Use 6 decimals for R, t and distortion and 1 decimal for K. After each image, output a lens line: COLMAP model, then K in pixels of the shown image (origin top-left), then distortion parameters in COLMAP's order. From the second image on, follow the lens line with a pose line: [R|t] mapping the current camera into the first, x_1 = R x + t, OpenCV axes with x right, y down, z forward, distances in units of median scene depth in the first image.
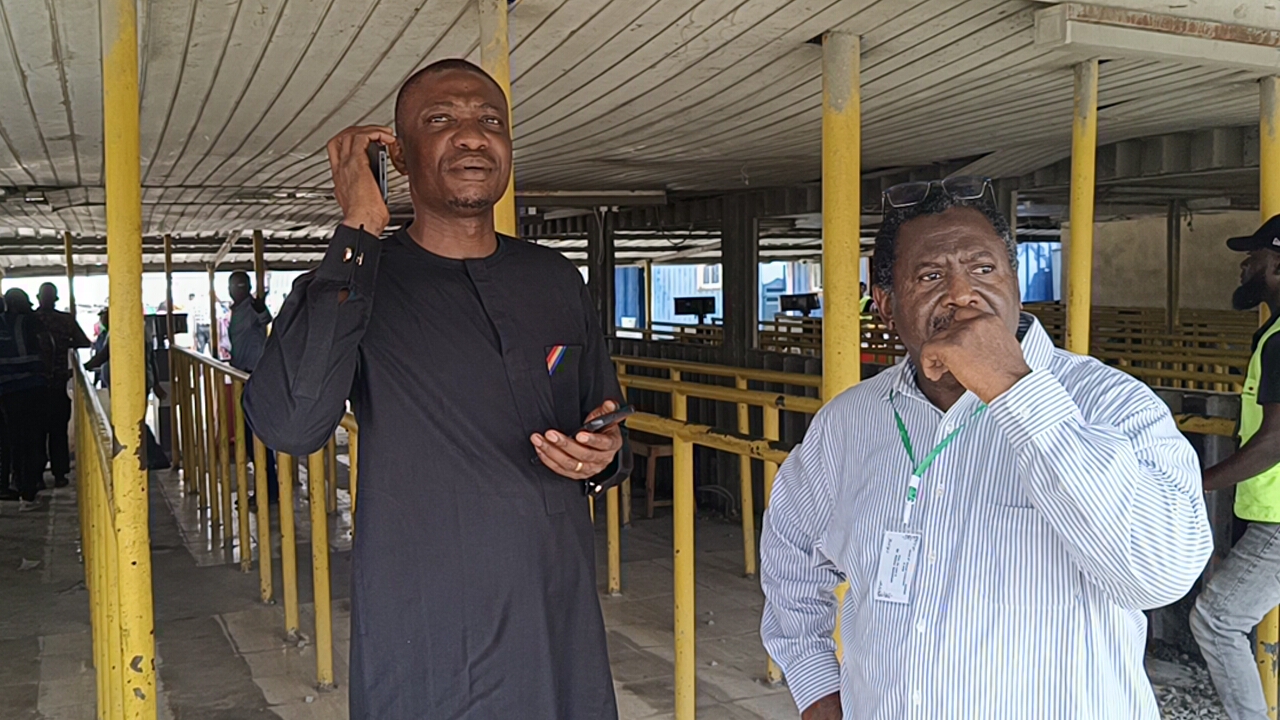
lens RADIAL K [[1206.5, 0, 665.0], [0, 1206.5, 374.1], [0, 0, 1]] dist [0.095738, -0.234581]
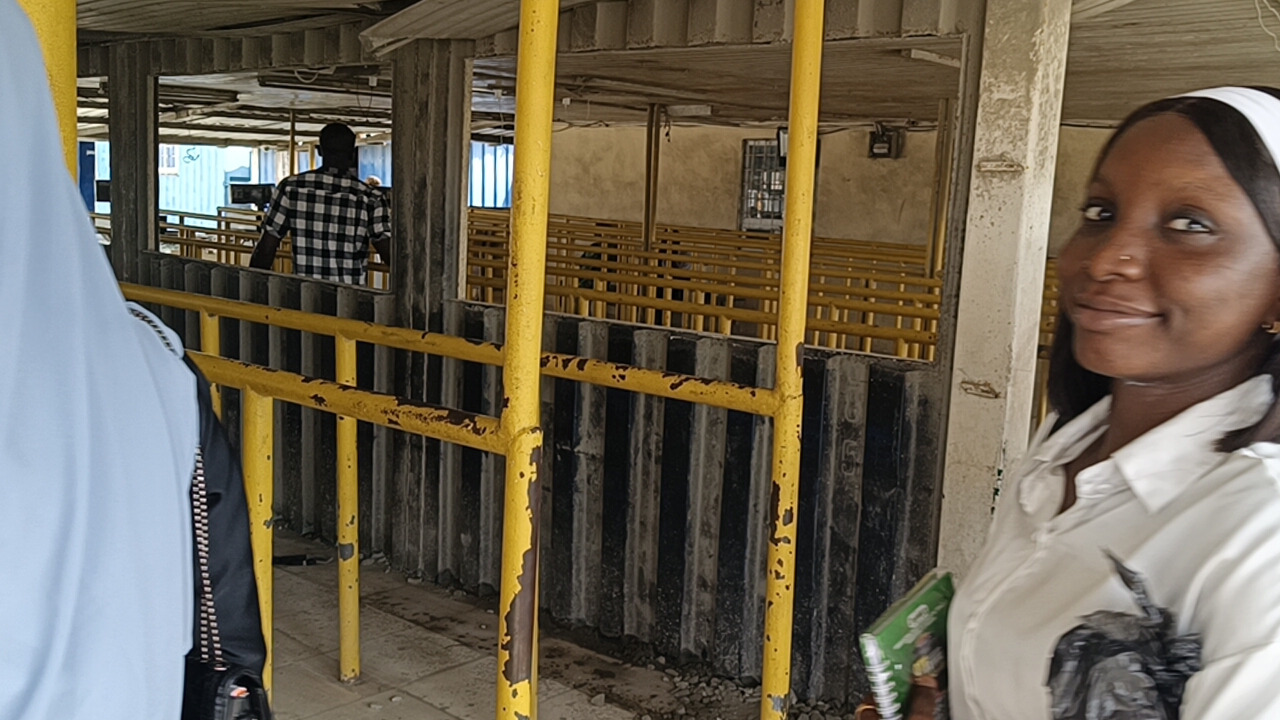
lens RADIAL K [[1194.3, 0, 658.4], [0, 1194.3, 370.9], [0, 0, 1]] dist [0.242230, -0.768743]
pose [[0.916688, -0.003259, 0.399590, 0.078601], [-0.028370, 0.996913, 0.073213, -0.012347], [-0.398595, -0.078450, 0.913766, 0.210989]]
